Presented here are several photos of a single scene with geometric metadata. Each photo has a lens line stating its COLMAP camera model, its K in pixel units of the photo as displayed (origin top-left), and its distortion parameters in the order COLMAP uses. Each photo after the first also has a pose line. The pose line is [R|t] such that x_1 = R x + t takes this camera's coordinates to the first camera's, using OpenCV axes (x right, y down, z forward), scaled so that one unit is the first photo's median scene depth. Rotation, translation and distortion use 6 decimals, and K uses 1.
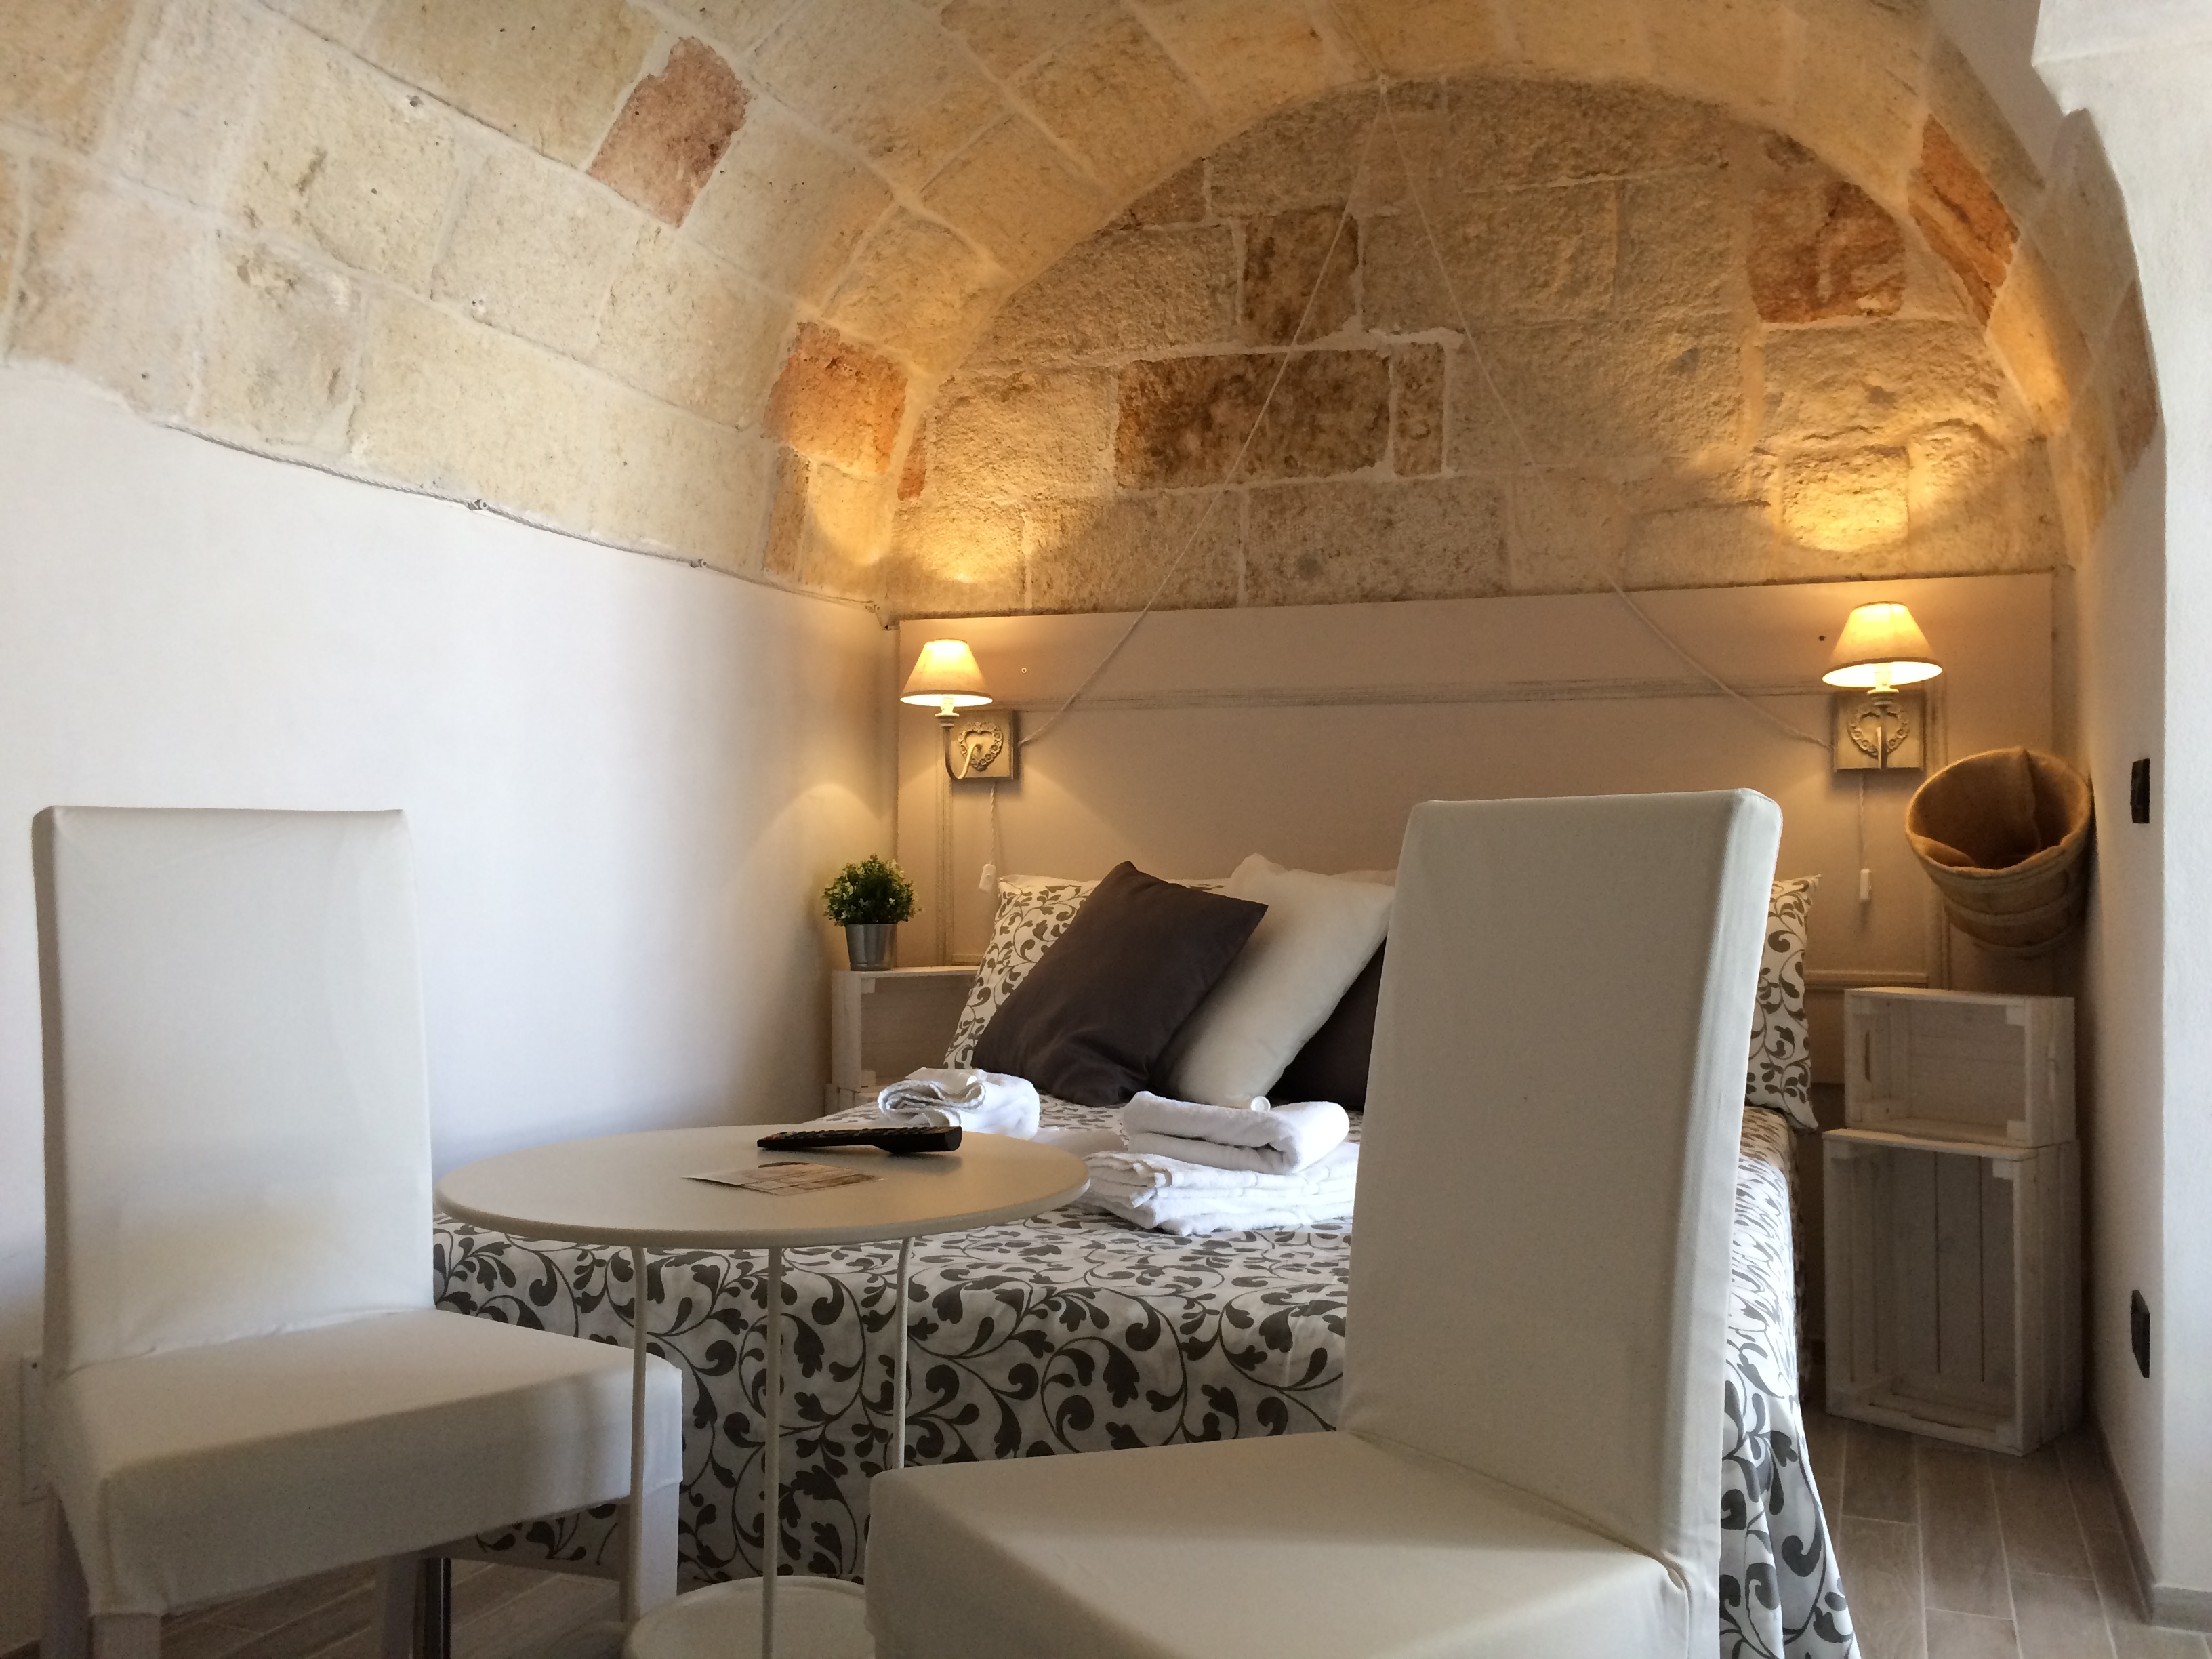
lens RADIAL K [[1878.1, 0, 1106.3], [0, 1878.1, 832.1], [0, 0, 1]] dist [0.015749, 0.000828]
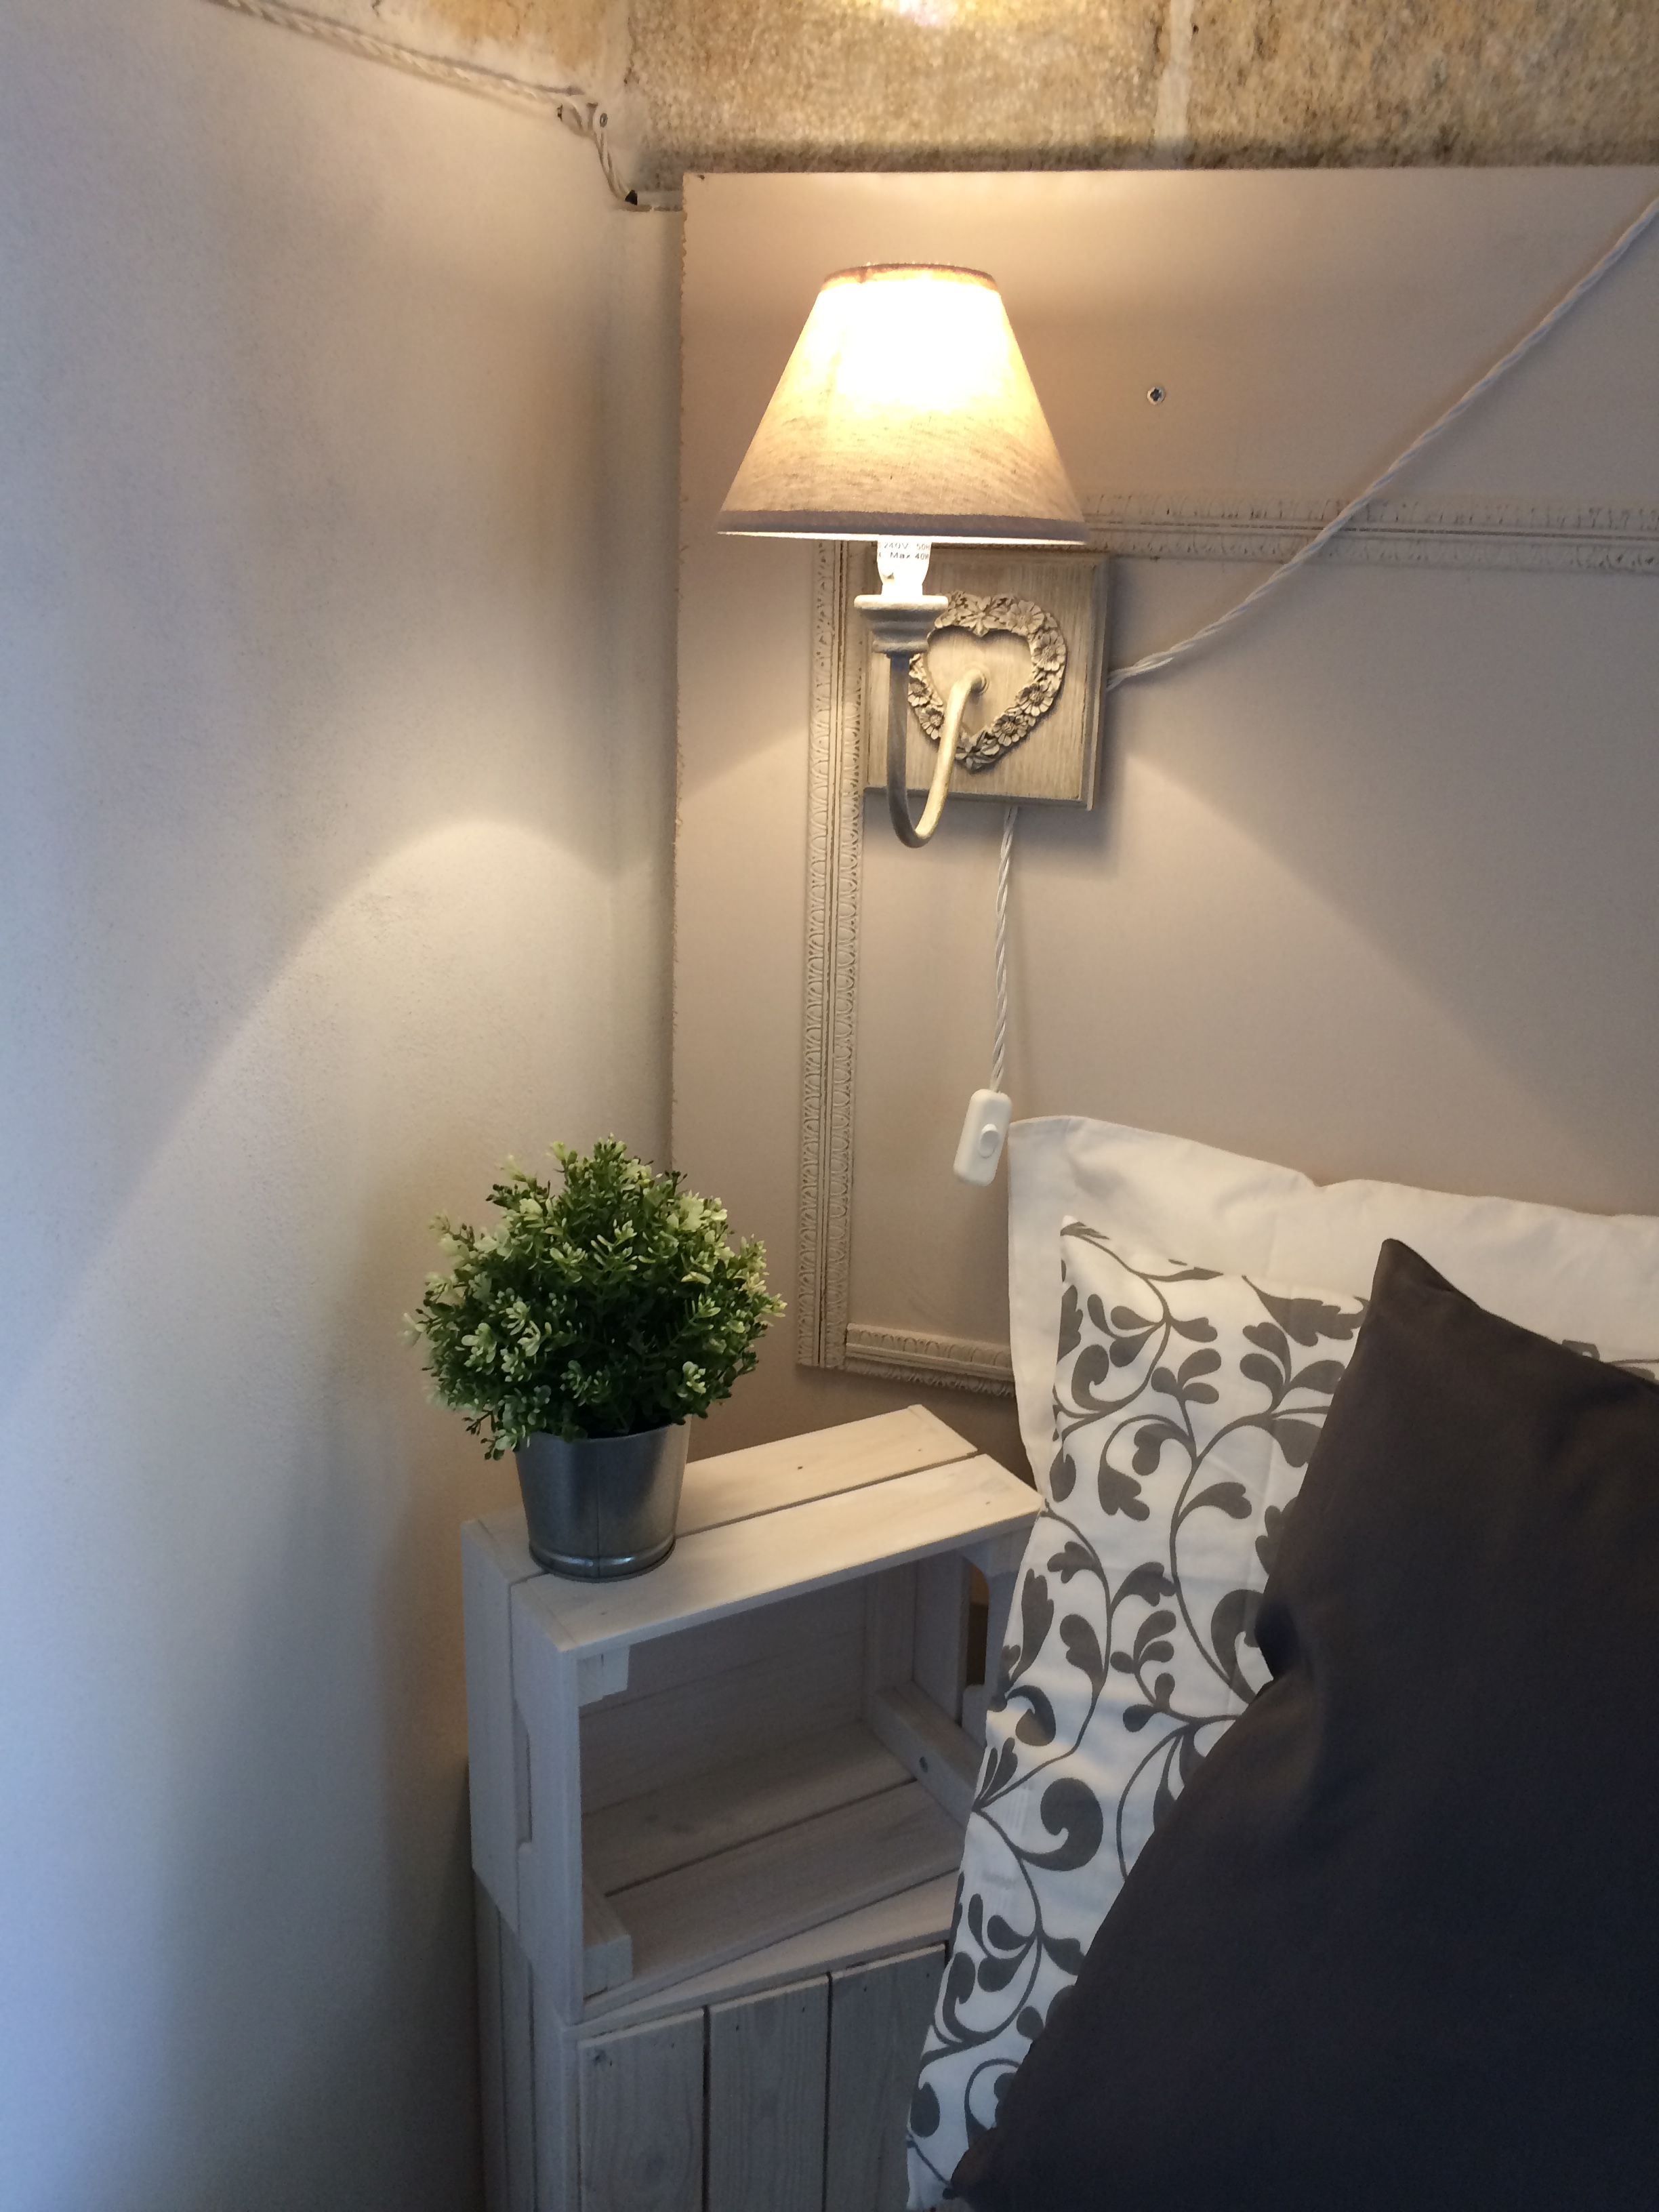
lens RADIAL K [[1878.1, 0, 830.3], [0, 1878.1, 1108.4], [0, 0, 1]] dist [0.015749, 0.000828]
pose [[0.999266, 0.021364, 0.031793, -0.096595], [-0.030766, 0.942092, 0.333940, -0.078630], [-0.022818, -0.334673, 0.942058, 0.712601]]
